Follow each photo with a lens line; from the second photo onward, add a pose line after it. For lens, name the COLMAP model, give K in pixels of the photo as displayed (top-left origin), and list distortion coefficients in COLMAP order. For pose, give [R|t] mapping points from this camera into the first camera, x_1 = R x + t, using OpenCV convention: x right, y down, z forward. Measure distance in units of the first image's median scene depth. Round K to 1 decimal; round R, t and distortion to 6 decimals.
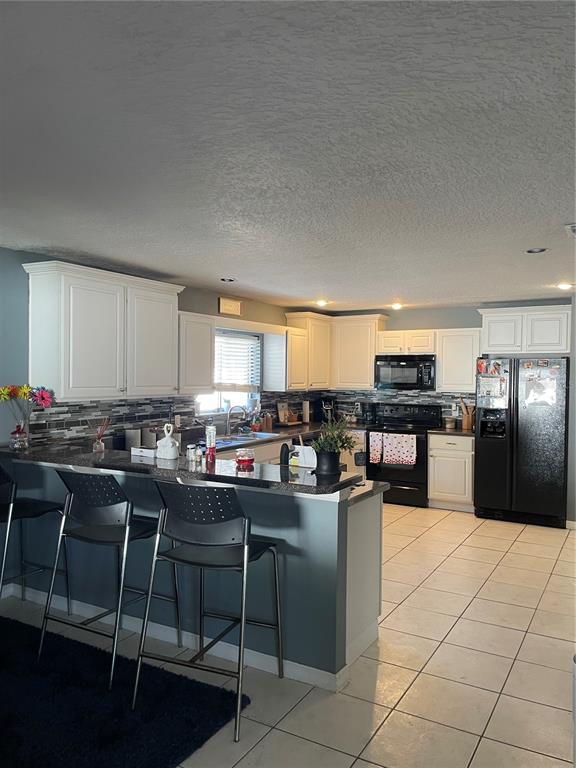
lens RADIAL K [[613.5, 0, 286.2], [0, 613.5, 385.8], [0, 0, 1]] dist [0.061106, 0.001349]
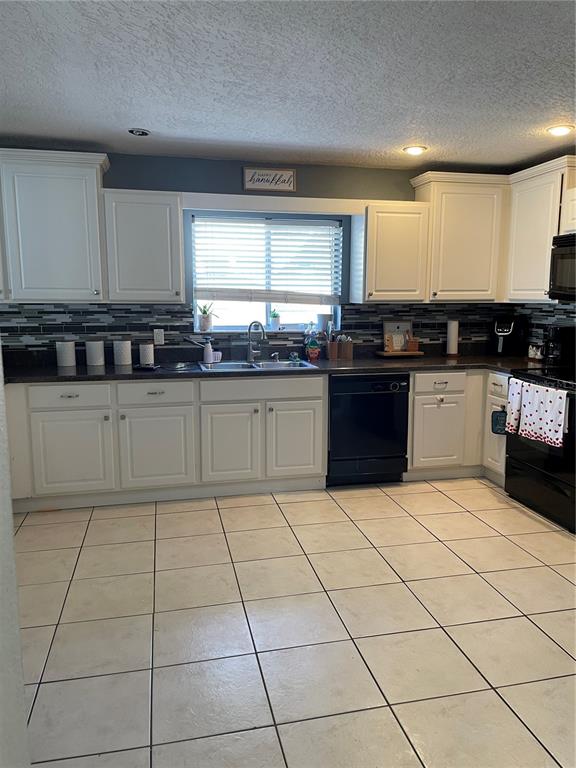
lens RADIAL K [[613.5, 0, 289.2], [0, 613.5, 381.1], [0, 0, 1]] dist [0.061106, 0.001349]
pose [[0.665605, 0.099306, -0.739667, 0.439580], [-0.013827, 0.992578, 0.120819, 0.013461], [0.746176, -0.070191, 0.662039, 0.497799]]
